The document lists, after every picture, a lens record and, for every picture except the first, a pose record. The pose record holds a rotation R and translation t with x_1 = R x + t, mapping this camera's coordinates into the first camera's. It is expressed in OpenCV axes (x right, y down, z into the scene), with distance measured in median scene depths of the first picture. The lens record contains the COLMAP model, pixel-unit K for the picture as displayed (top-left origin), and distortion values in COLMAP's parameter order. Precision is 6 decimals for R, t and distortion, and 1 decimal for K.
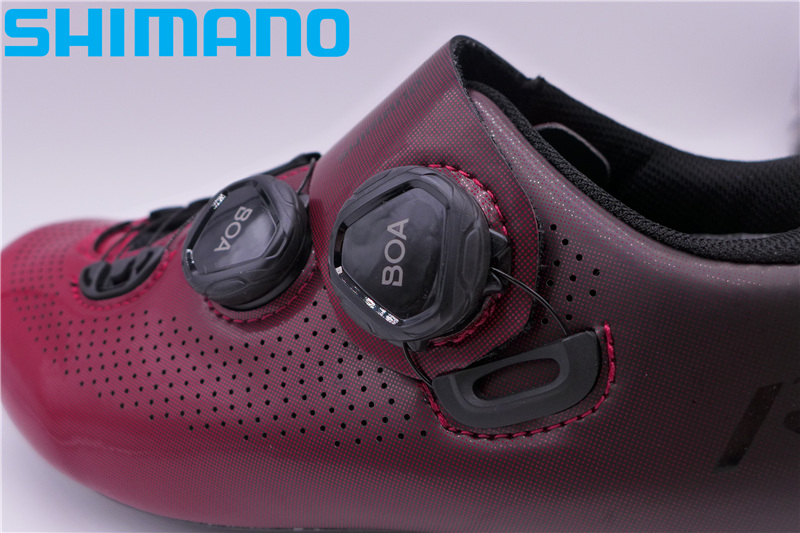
lens RADIAL K [[691.0, 0, 400.0], [0, 691.0, 266.5], [0, 0, 1]] dist [-0.050268, -0.000764]
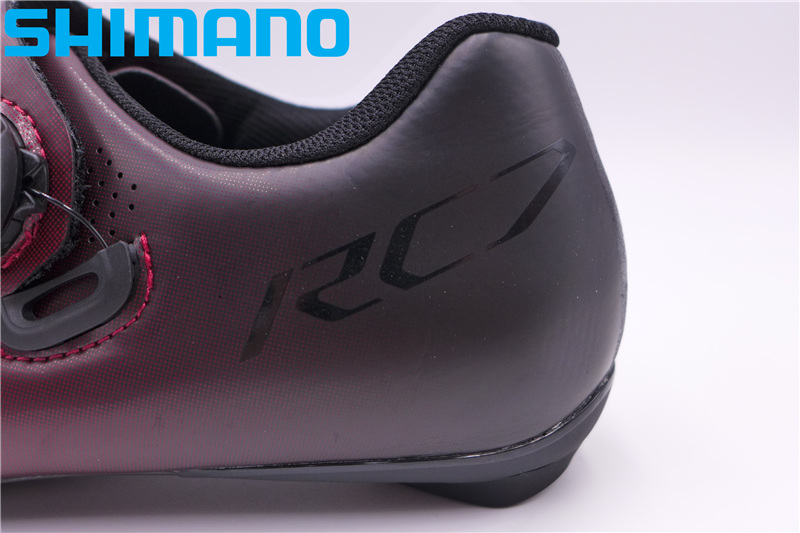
lens RADIAL K [[691.0, 0, 400.0], [0, 691.0, 266.5], [0, 0, 1]] dist [-0.050268, -0.000764]
pose [[0.956511, -0.063711, 0.284653, 0.364446], [0.074817, 0.996796, -0.028304, 0.186201], [-0.281938, 0.048370, 0.958213, -0.102728]]
